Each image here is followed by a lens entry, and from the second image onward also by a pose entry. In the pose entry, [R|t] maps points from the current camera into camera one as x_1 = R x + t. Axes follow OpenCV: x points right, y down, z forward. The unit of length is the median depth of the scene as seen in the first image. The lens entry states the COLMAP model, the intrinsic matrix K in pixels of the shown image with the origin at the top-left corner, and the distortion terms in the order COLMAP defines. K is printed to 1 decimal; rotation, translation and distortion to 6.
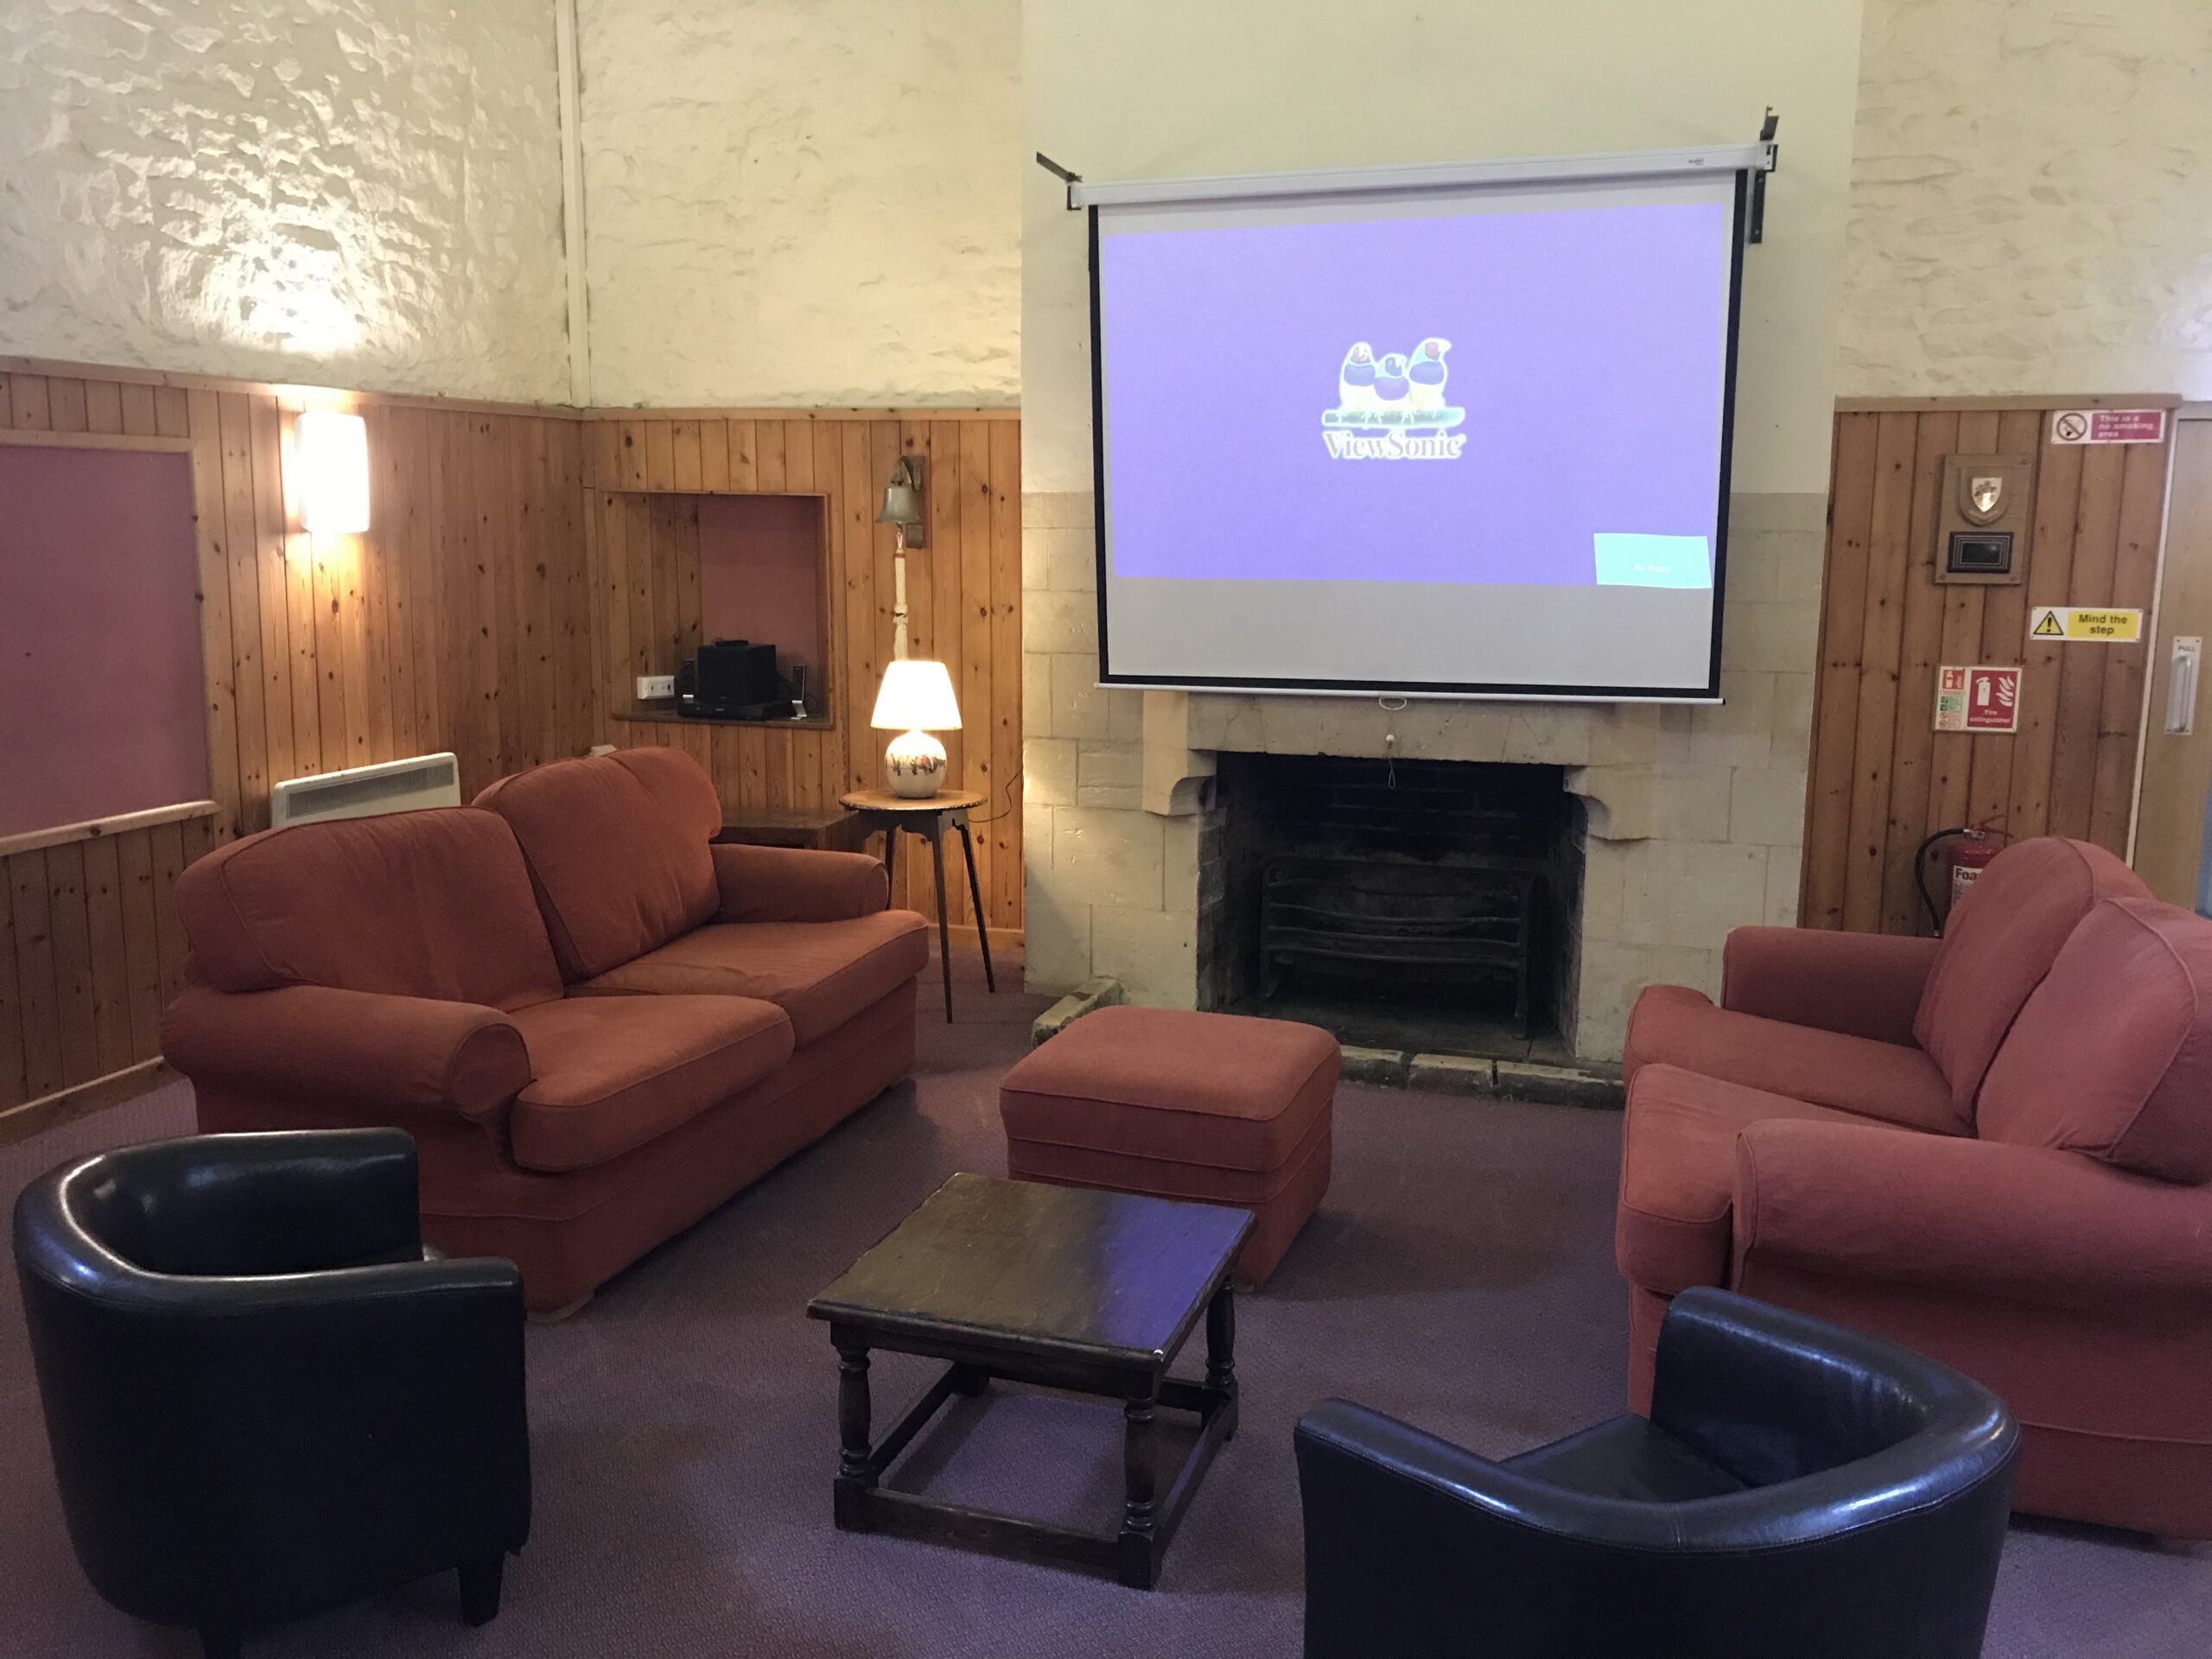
lens RADIAL K [[1906.1, 0, 1045.3], [0, 1906.1, 821.9], [0, 0, 1]] dist [0.087981, -0.194097]
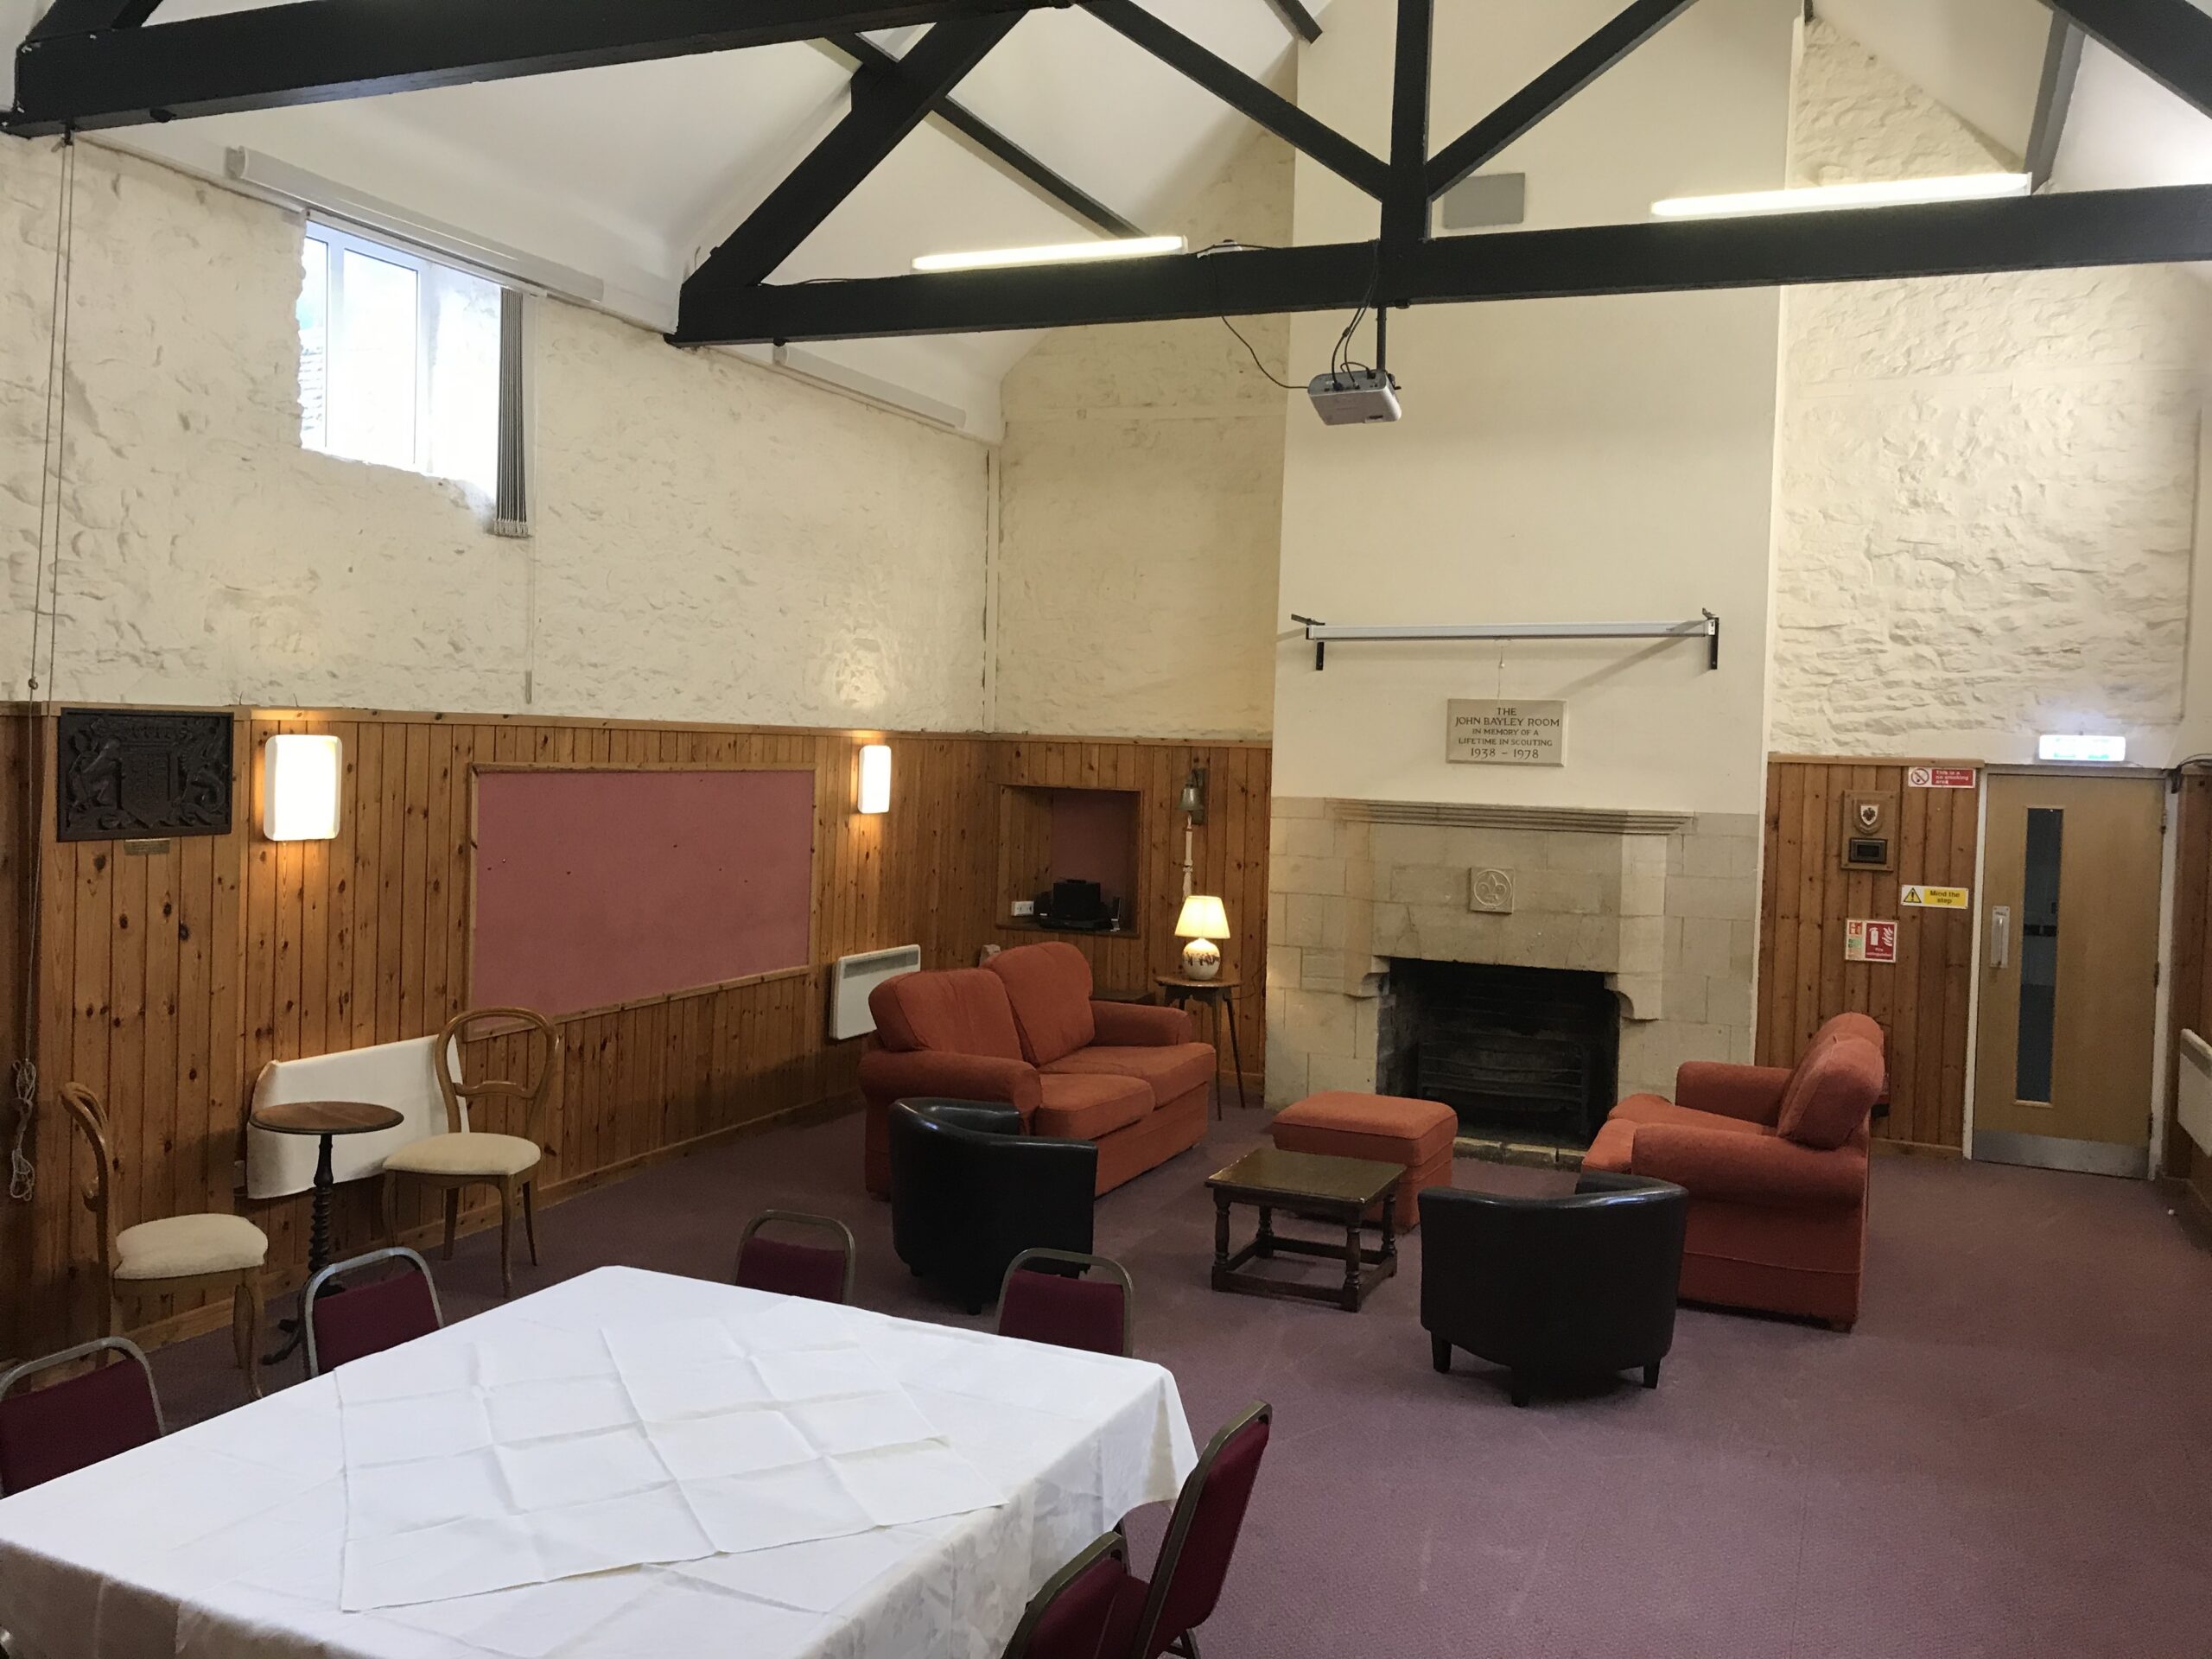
lens RADIAL K [[1906.1, 0, 1045.3], [0, 1906.1, 821.9], [0, 0, 1]] dist [0.087981, -0.194097]
pose [[0.995800, 0.025778, -0.087857, -0.063814], [-0.036295, 0.992075, -0.120290, 0.056289], [0.084059, 0.122973, 0.988844, -0.664197]]
